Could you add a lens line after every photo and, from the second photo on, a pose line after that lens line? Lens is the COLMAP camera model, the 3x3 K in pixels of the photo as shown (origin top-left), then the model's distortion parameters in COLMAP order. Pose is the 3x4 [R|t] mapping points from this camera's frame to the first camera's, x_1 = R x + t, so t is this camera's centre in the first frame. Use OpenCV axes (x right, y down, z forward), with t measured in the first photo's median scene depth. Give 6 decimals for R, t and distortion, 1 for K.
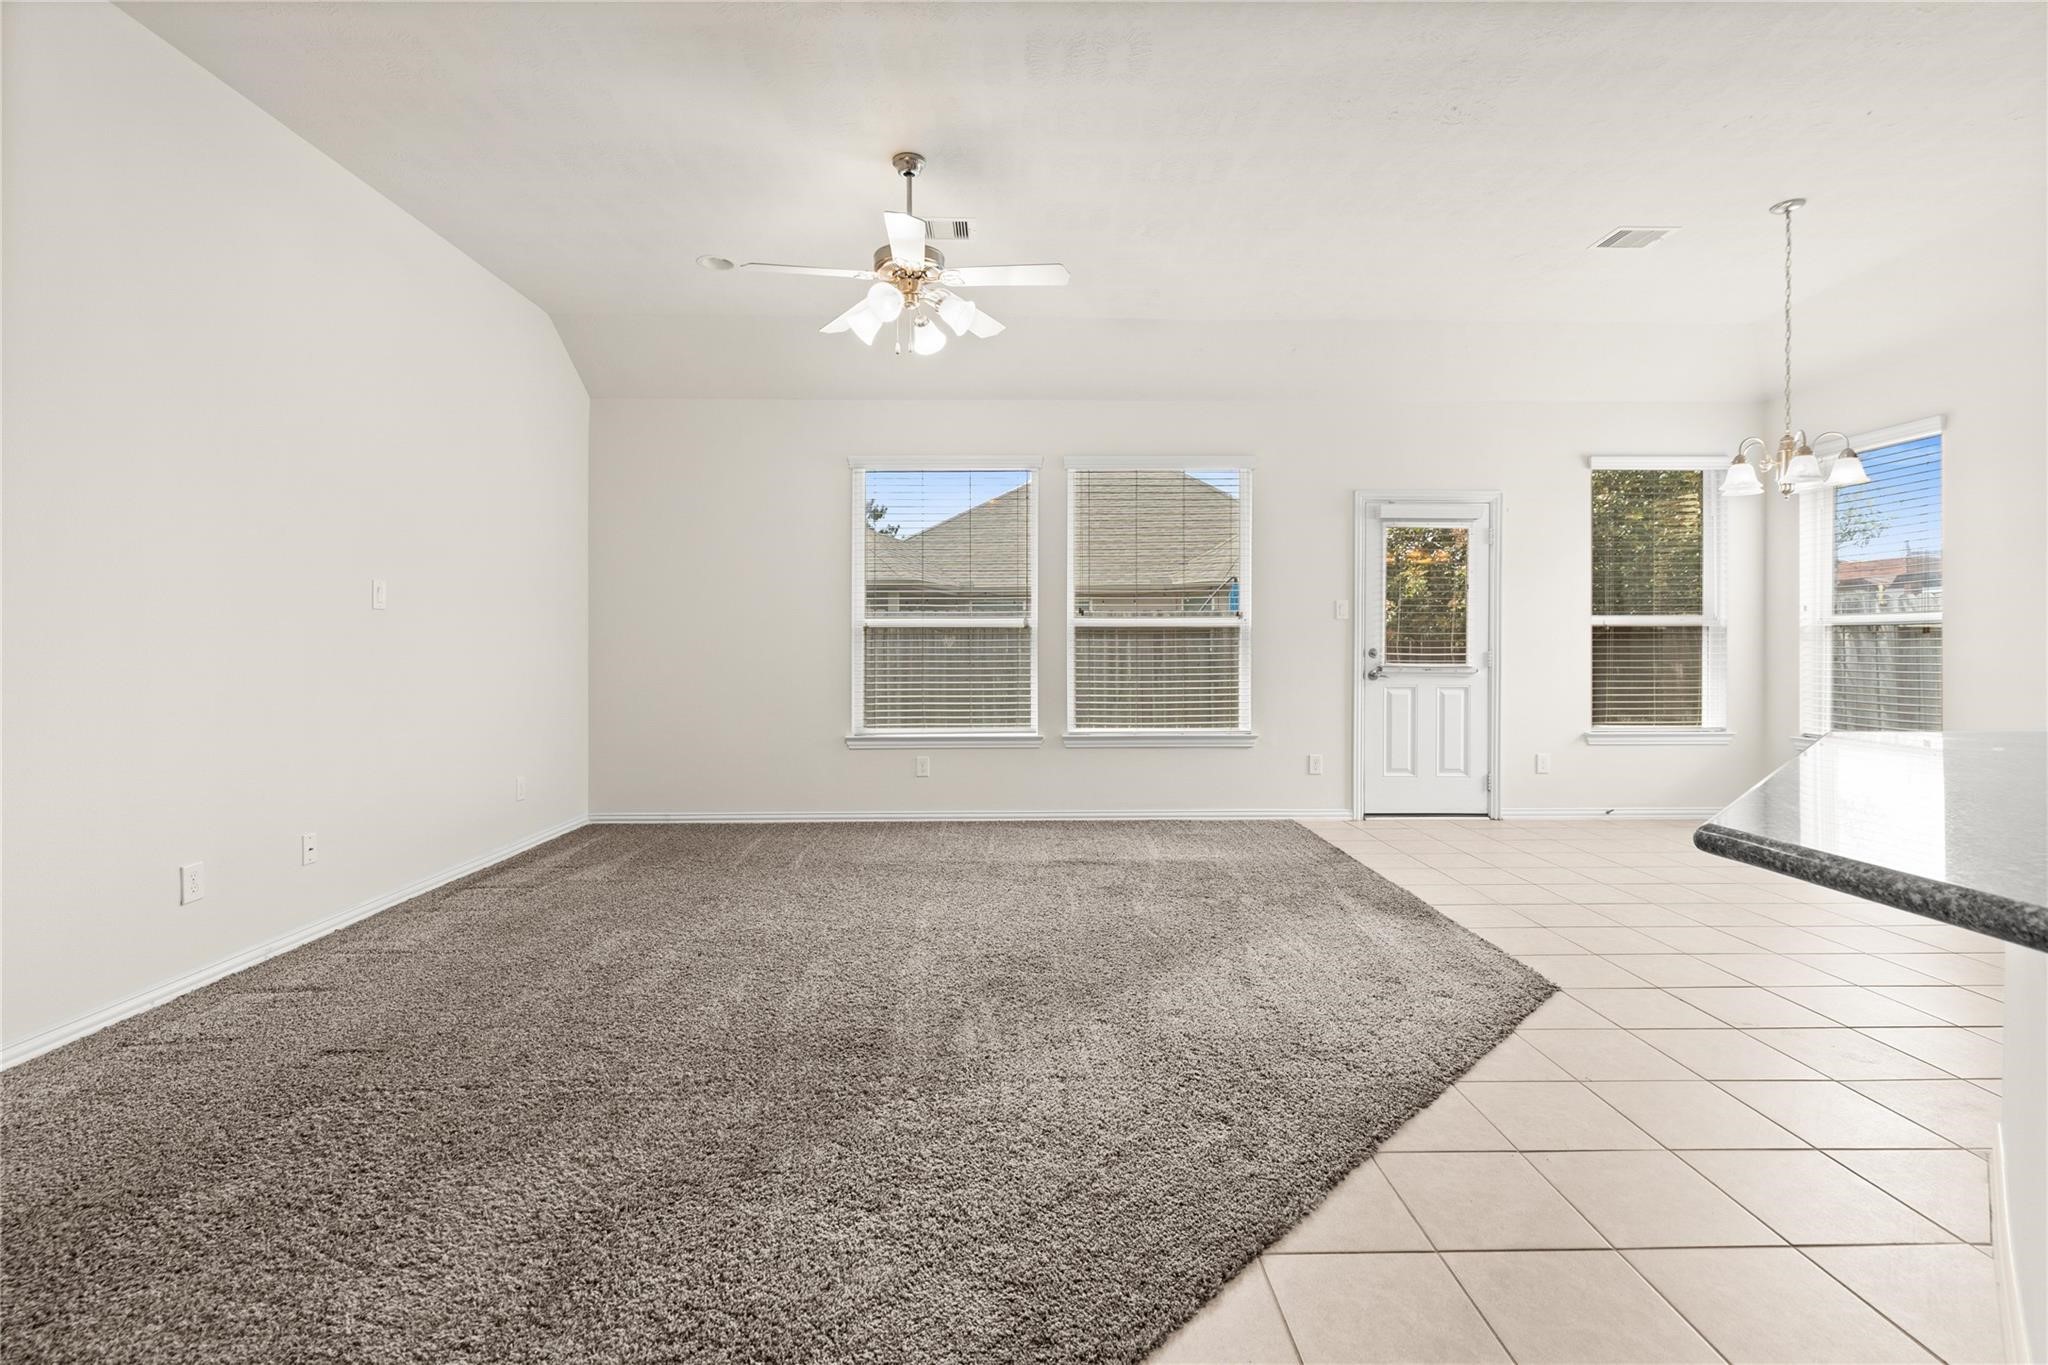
lens RADIAL K [[936.2, 0, 1039.4], [0, 936.2, 651.3], [0, 0, 1]] dist [0.002520, 0.000281]
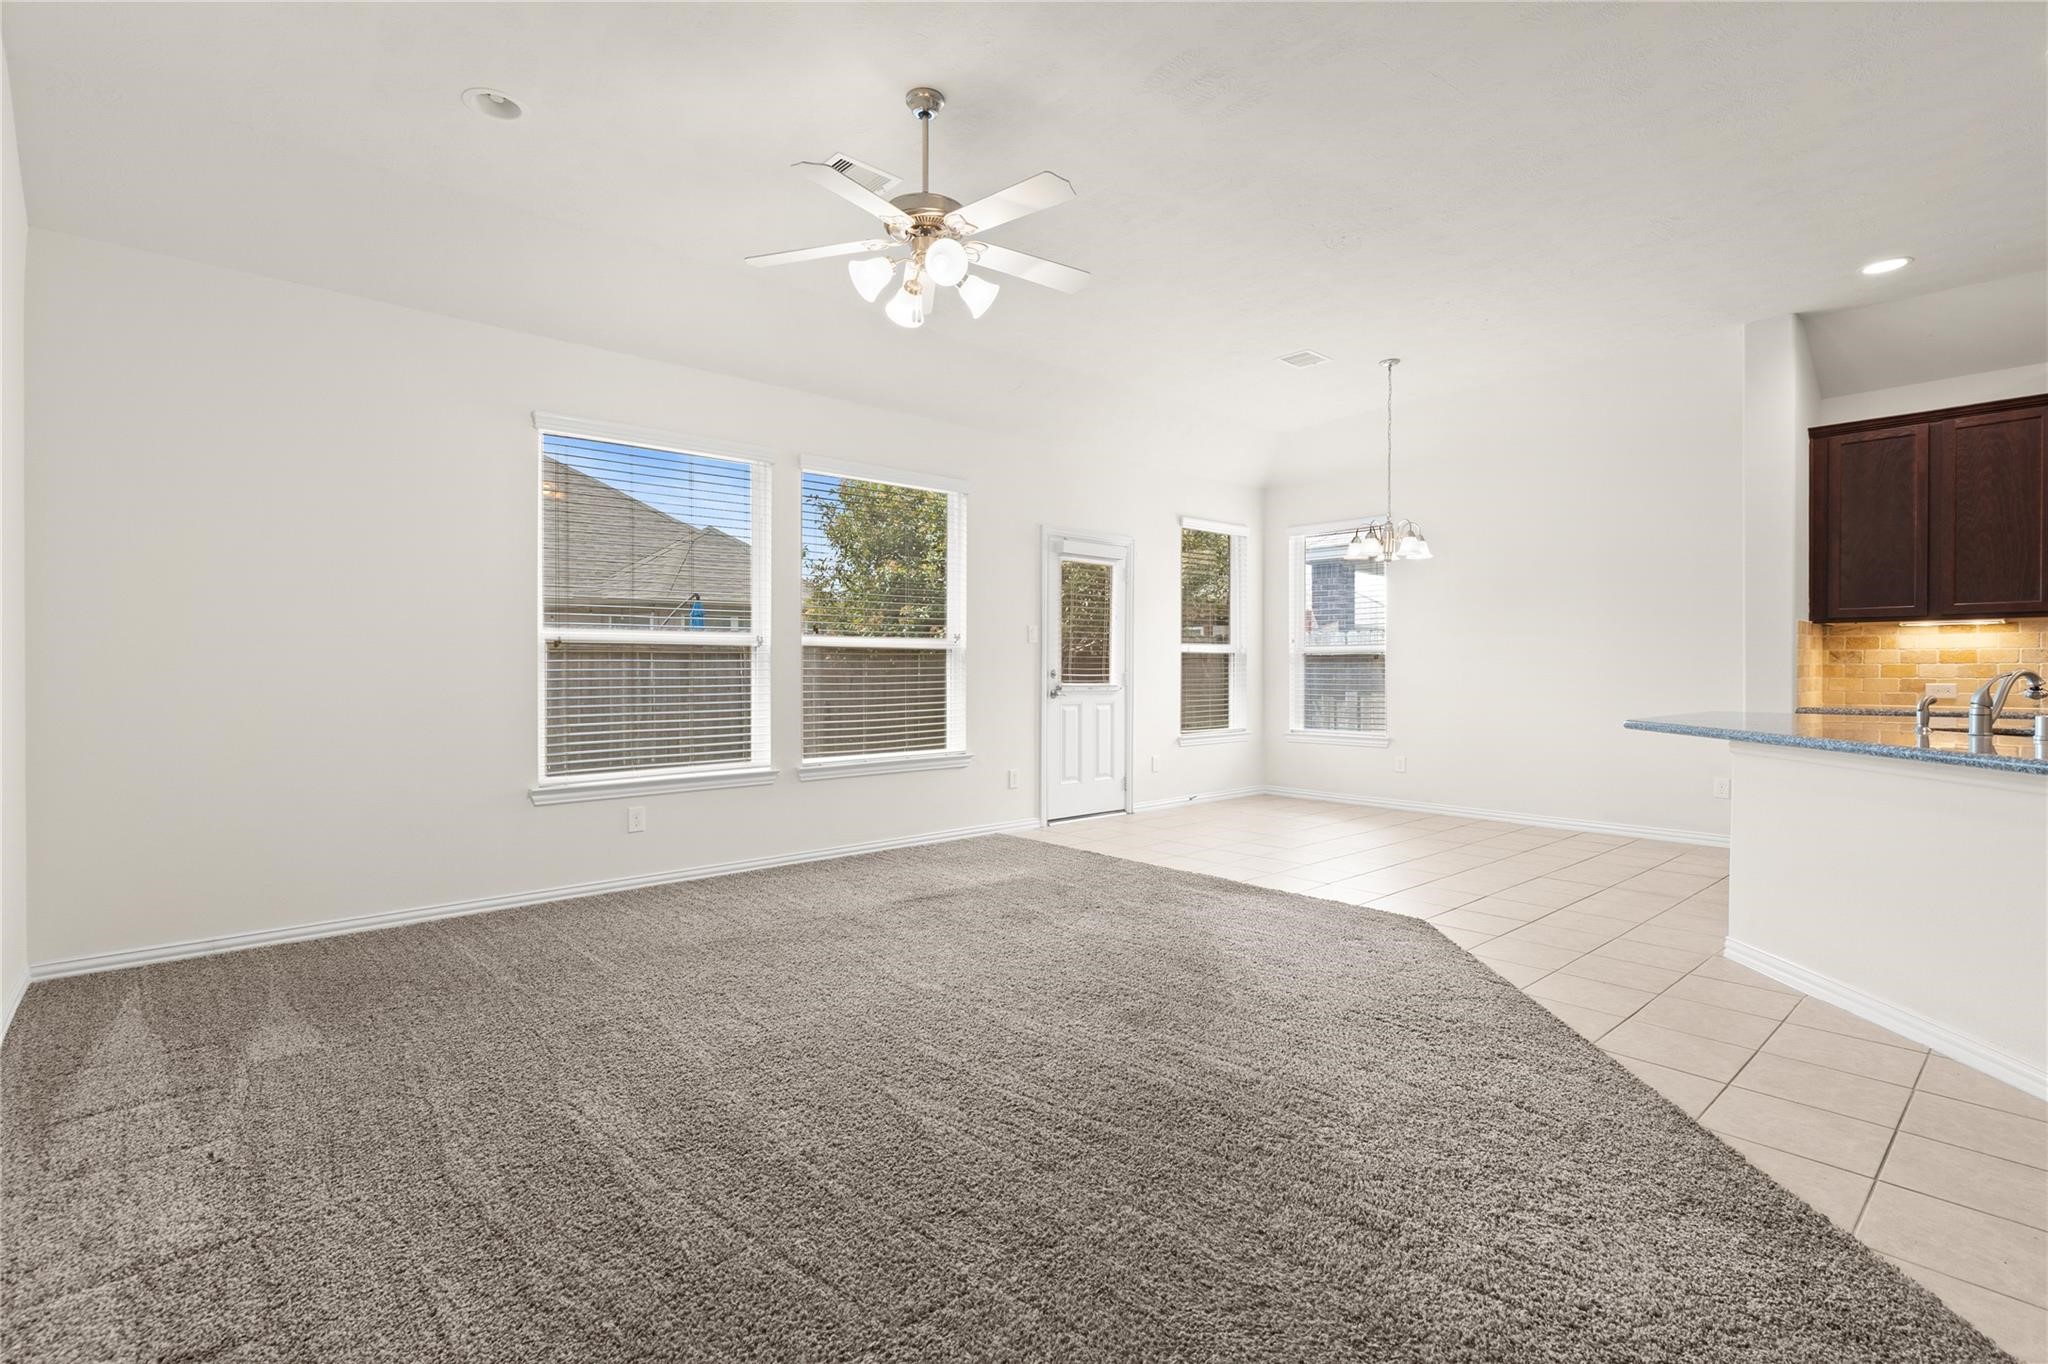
lens RADIAL K [[936.2, 0, 1027.1], [0, 936.2, 685.1], [0, 0, 1]] dist [0.002520, 0.000281]
pose [[0.765969, -0.011614, 0.642772, -0.382629], [0.005069, 0.999915, 0.012026, 0.001187], [-0.642857, -0.005953, 0.765963, 0.173827]]
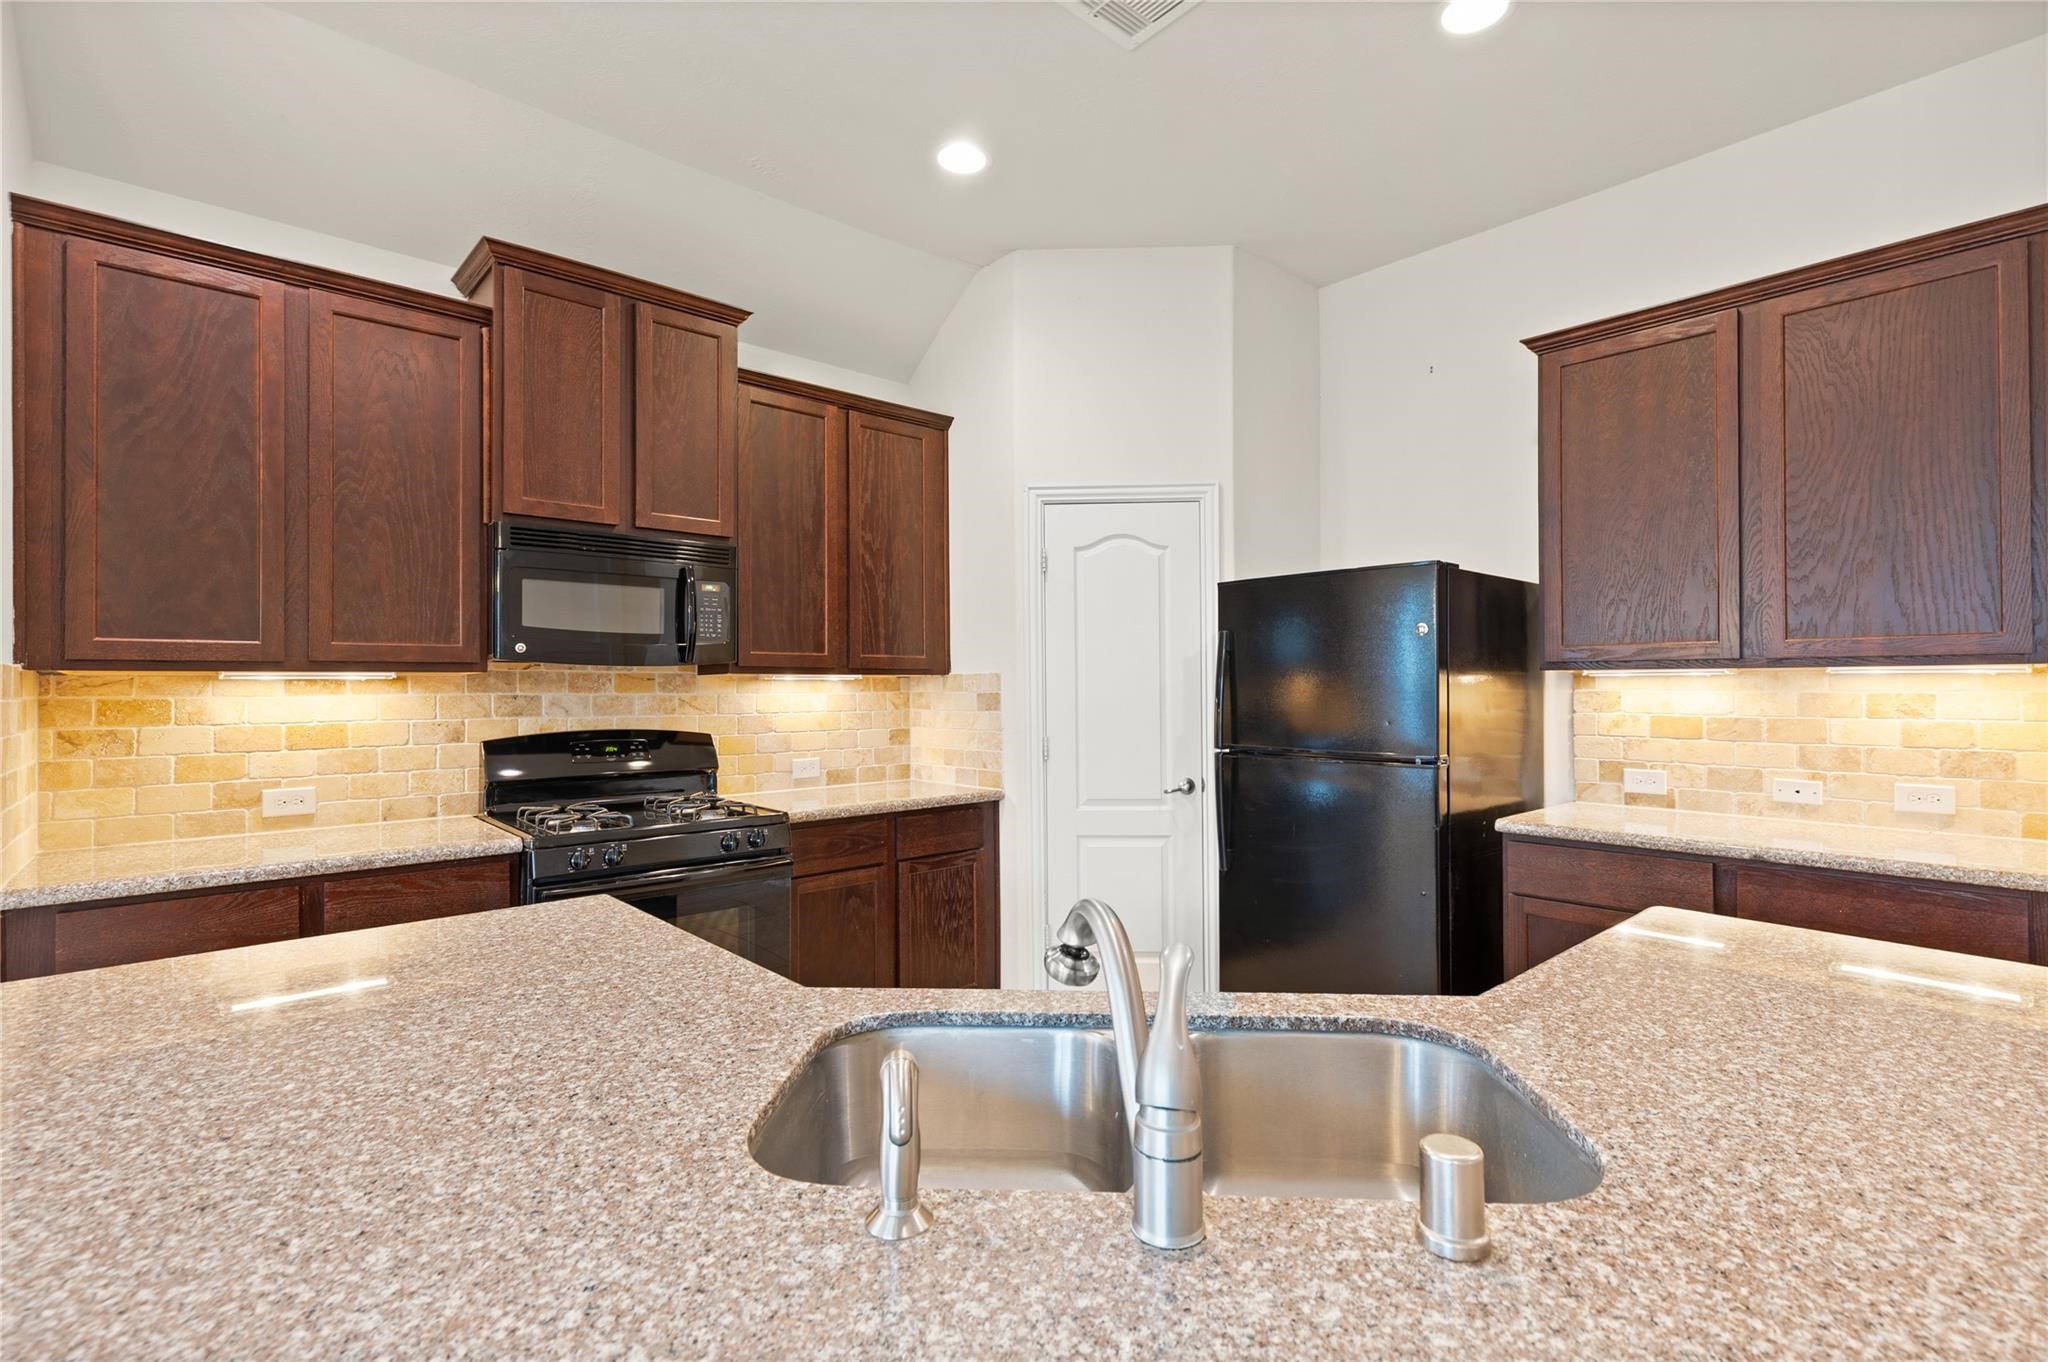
lens RADIAL K [[936.2, 0, 1022.8], [0, 936.2, 670.3], [0, 0, 1]] dist [0.002520, 0.000281]
pose [[-0.653962, 0.015970, 0.756359, 0.222993], [0.009577, 0.999872, -0.012832, -0.033669], [-0.756466, -0.001148, -0.654031, 0.320803]]
